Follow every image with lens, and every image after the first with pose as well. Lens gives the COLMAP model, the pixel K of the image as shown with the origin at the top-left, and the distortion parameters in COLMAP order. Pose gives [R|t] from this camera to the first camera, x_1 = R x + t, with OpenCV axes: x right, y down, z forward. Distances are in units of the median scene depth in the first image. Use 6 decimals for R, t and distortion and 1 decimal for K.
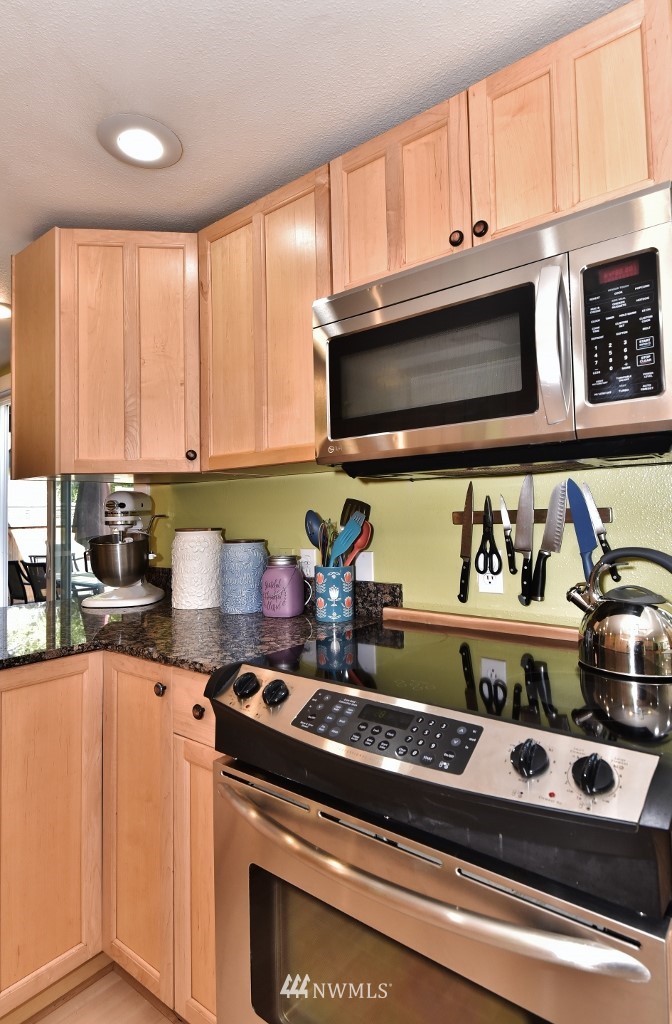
lens RADIAL K [[575.8, 0, 336.0], [0, 575.8, 512.0], [0, 0, 1]] dist [0.000447, -0.000115]
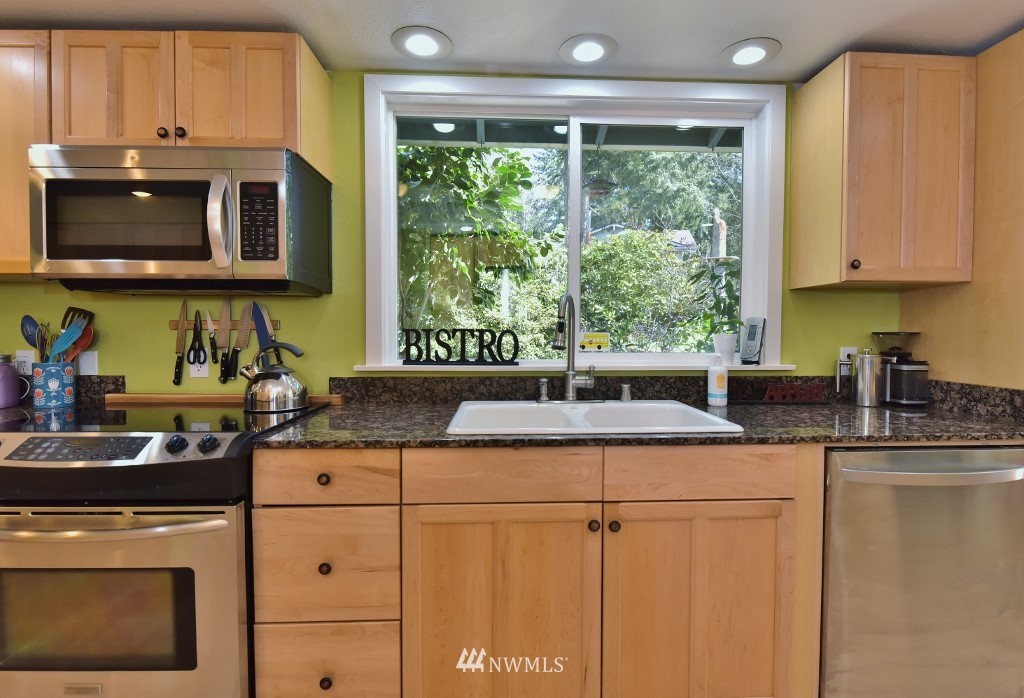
lens RADIAL K [[493.7, 0, 515.8], [0, 493.7, 347.7], [0, 0, 1]] dist [-0.003154, -0.006435]
pose [[0.745320, 0.001635, 0.666705, 0.037399], [-0.026099, 0.999302, 0.026726, 0.012598], [-0.666196, -0.037320, 0.744842, -0.442190]]
